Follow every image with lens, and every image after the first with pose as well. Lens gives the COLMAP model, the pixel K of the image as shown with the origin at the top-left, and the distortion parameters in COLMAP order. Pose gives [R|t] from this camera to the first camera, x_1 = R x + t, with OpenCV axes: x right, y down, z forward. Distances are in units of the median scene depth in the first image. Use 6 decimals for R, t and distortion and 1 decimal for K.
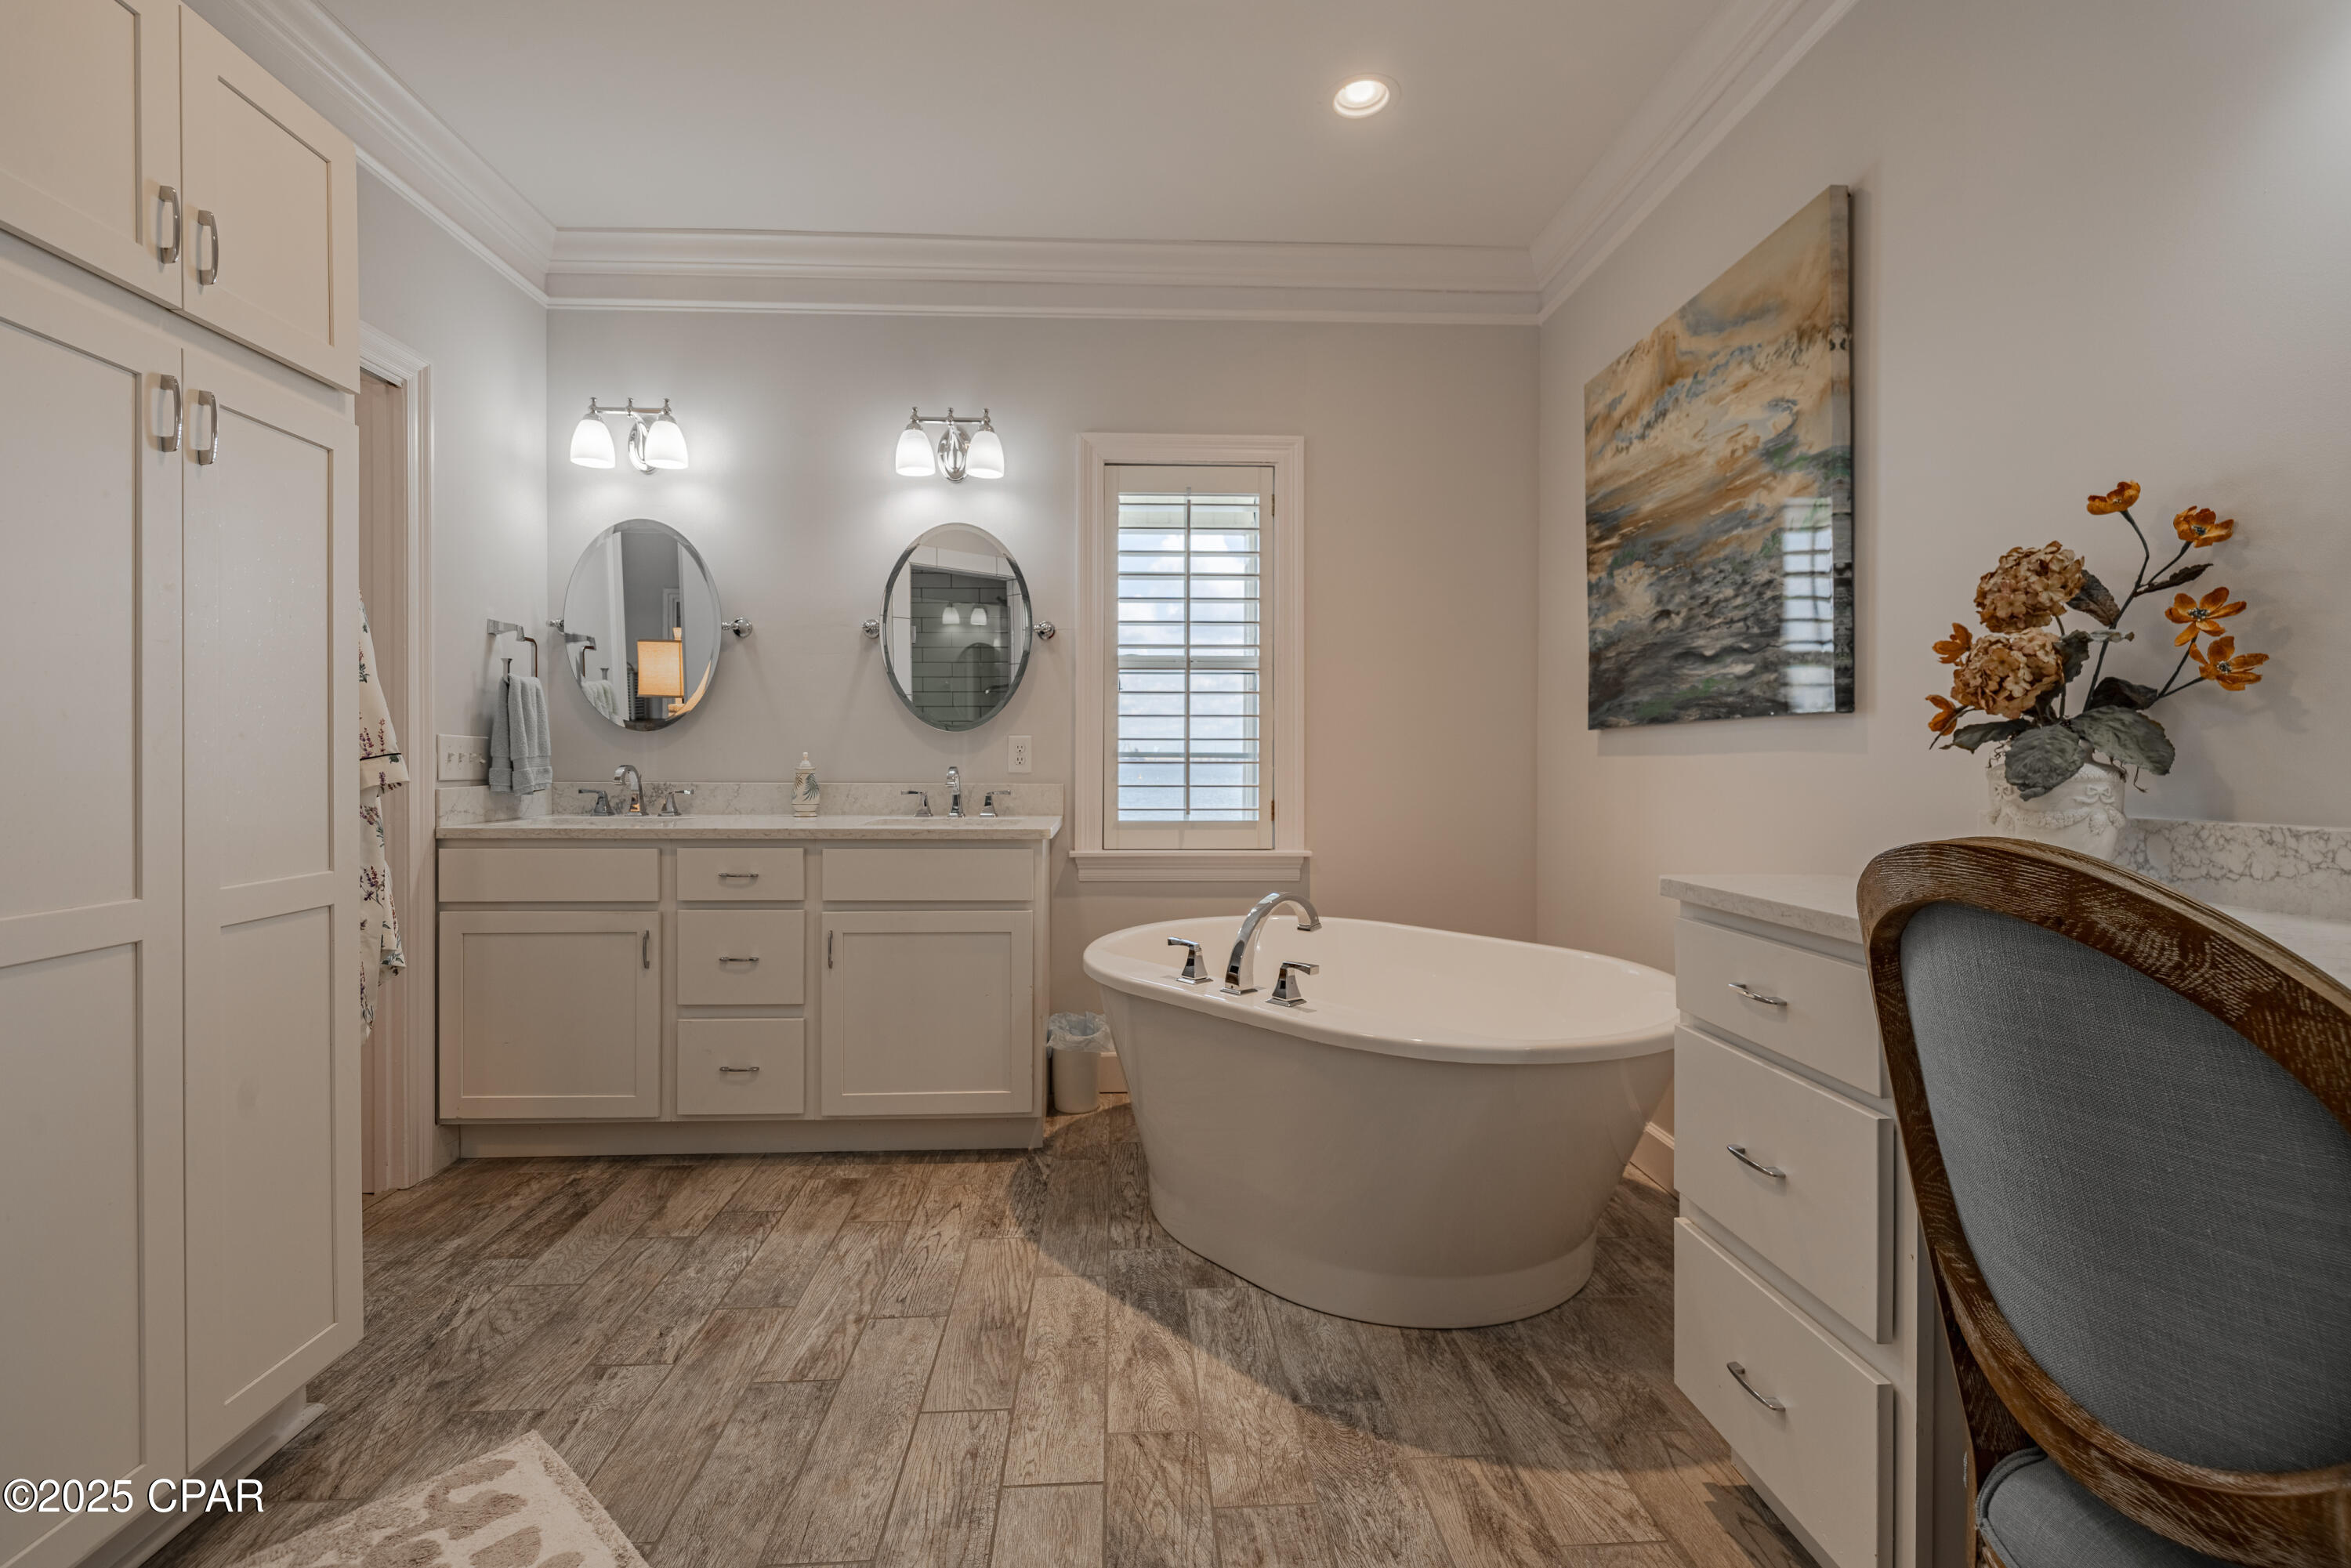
lens RADIAL K [[1006.4, 0, 1136.6], [0, 1006.4, 763.0], [0, 0, 1]] dist [-0.002290, 0.000232]
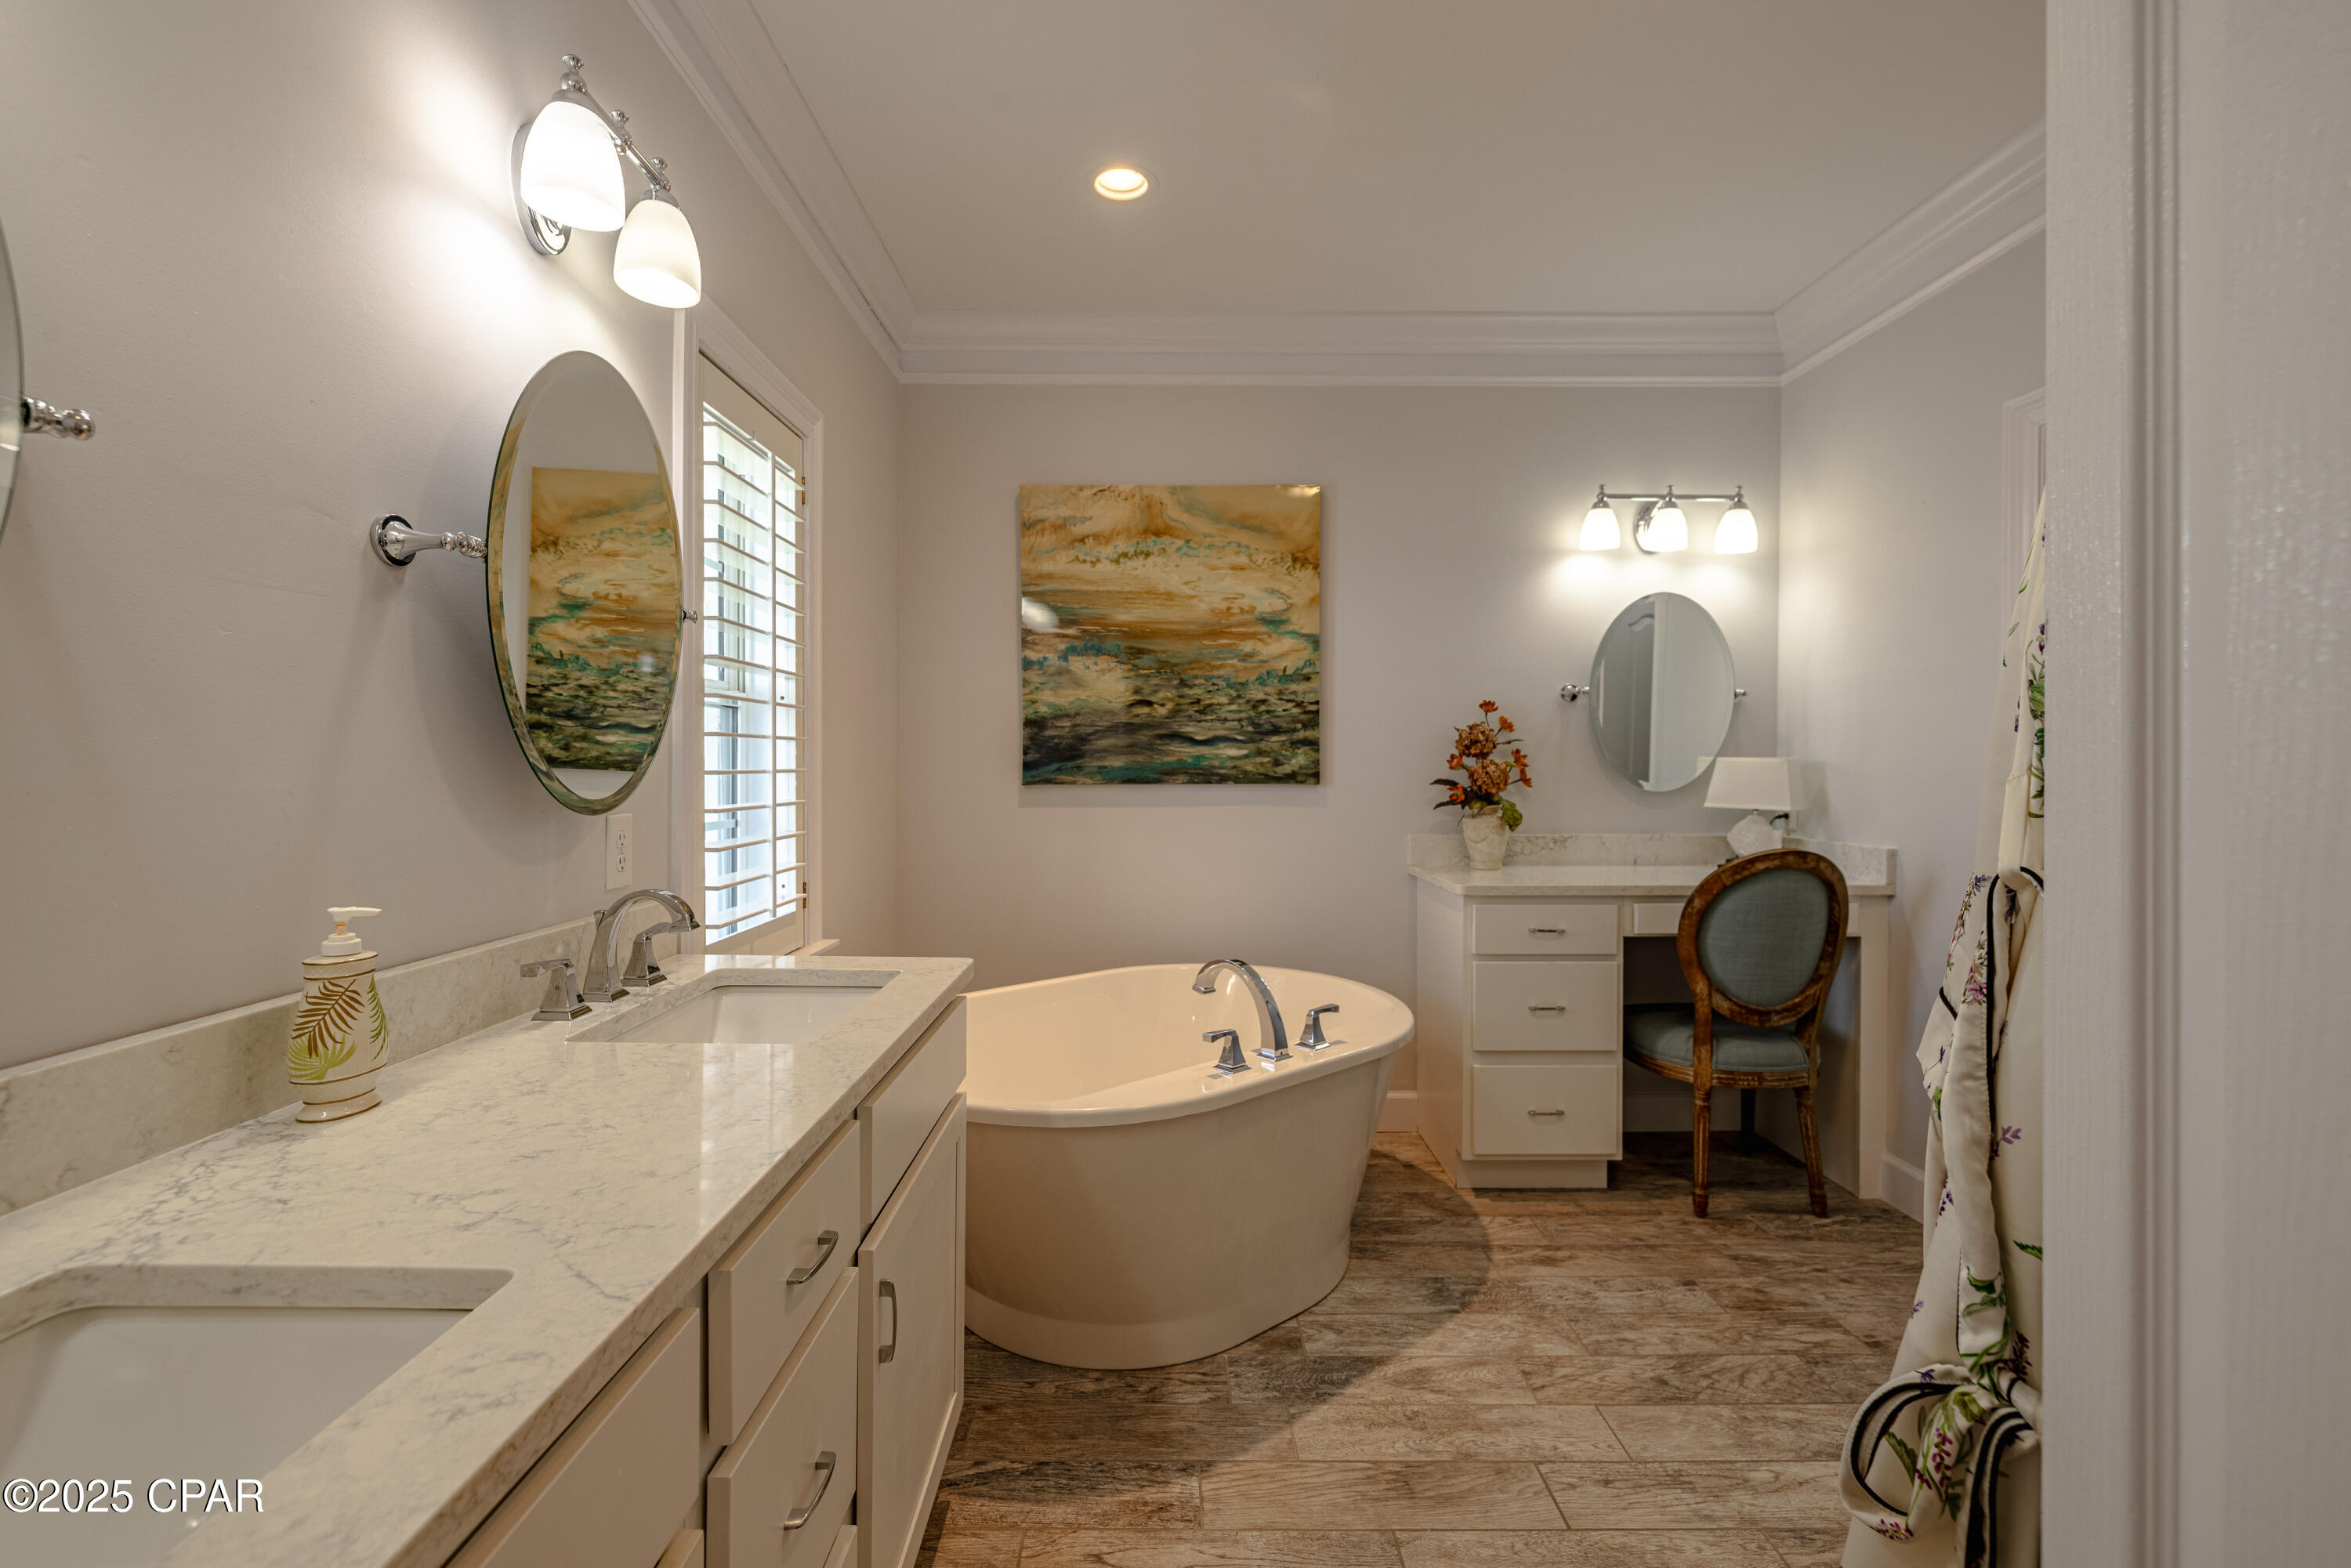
lens RADIAL K [[1006.4, 0, 1172.7], [0, 1006.4, 769.9], [0, 0, 1]] dist [-0.002290, 0.000232]
pose [[0.012781, -0.011873, 0.999848, -0.971631], [0.001599, 0.999928, 0.011853, -0.088185], [-0.999917, 0.001447, 0.012799, 1.118838]]
